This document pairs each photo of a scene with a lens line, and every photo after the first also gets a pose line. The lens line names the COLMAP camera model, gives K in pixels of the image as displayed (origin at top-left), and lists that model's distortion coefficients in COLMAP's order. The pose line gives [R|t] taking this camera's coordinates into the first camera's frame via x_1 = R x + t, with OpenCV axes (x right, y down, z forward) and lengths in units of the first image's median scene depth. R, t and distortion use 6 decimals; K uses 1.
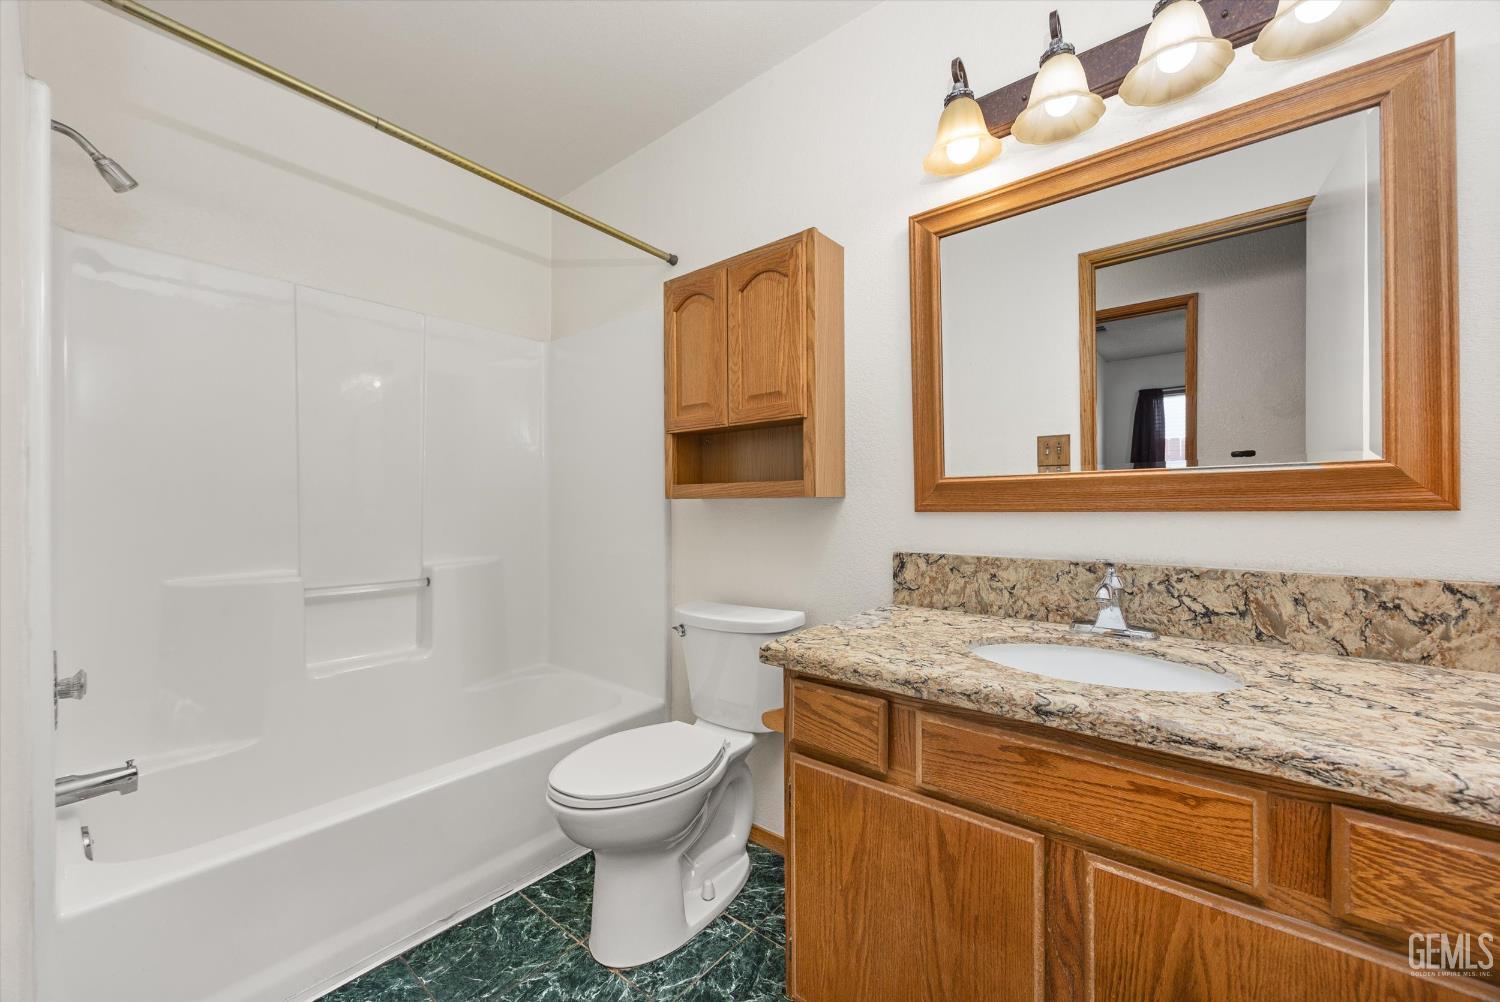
lens RADIAL K [[581.4, 0, 749.2], [0, 581.4, 503.2], [0, 0, 1]] dist [-0.002556, -0.000299]
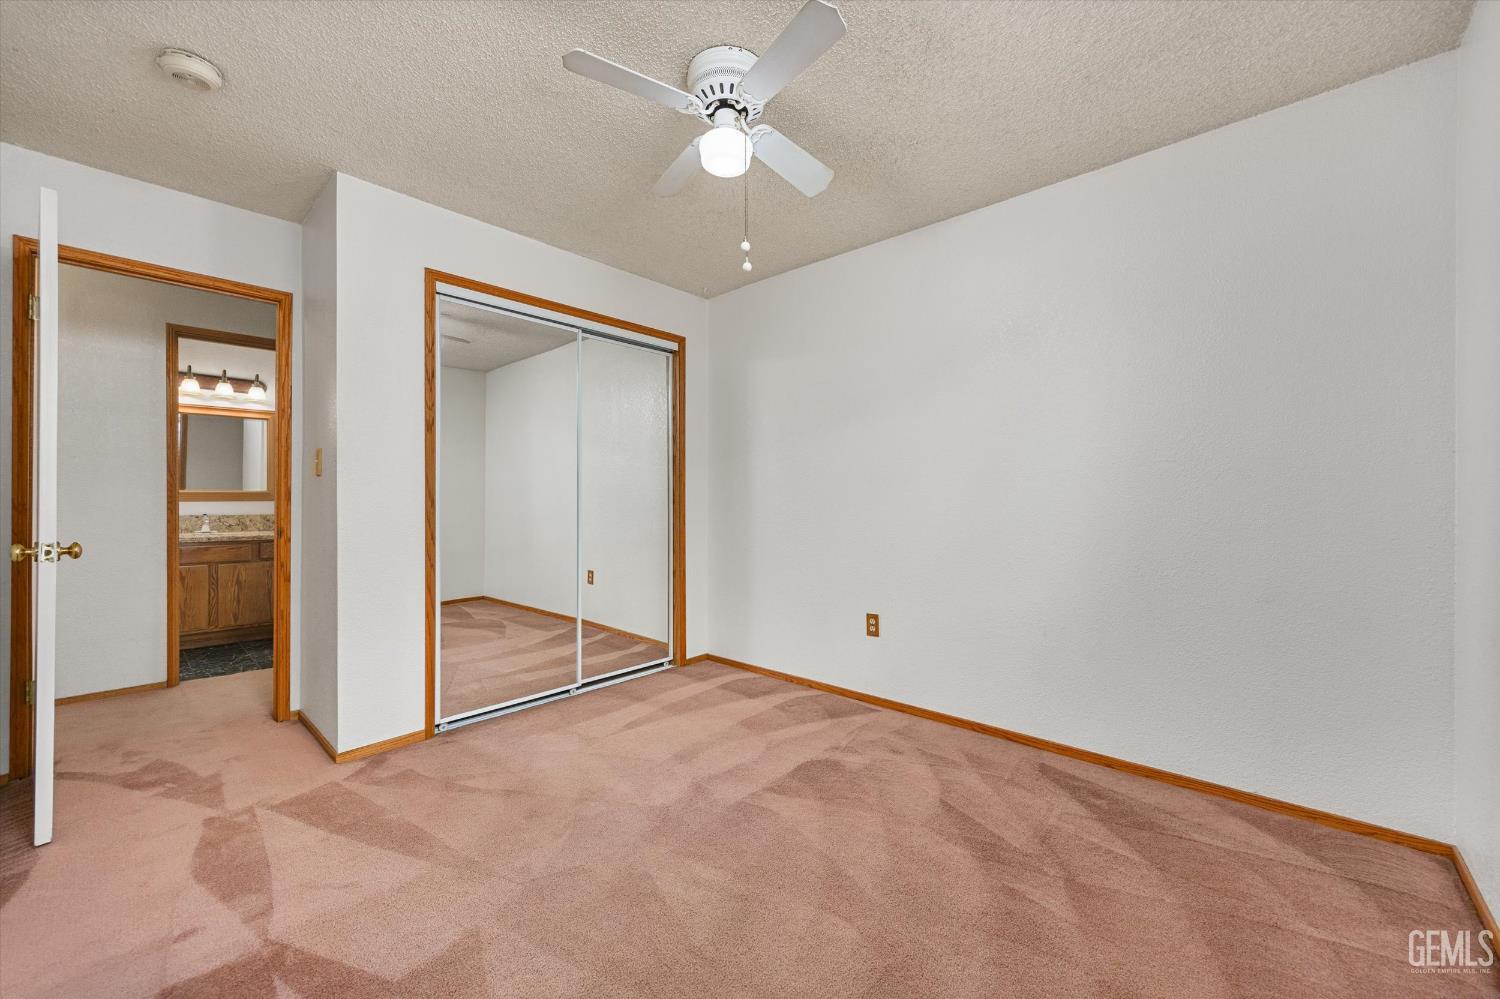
lens RADIAL K [[581.4, 0, 749.4], [0, 581.4, 495.8], [0, 0, 1]] dist [-0.002556, -0.000299]
pose [[0.045260, 0.010750, 0.998917, -3.384224], [-0.011360, 0.999883, -0.010246, -0.027226], [-0.998911, -0.010884, 0.045377, -3.079986]]
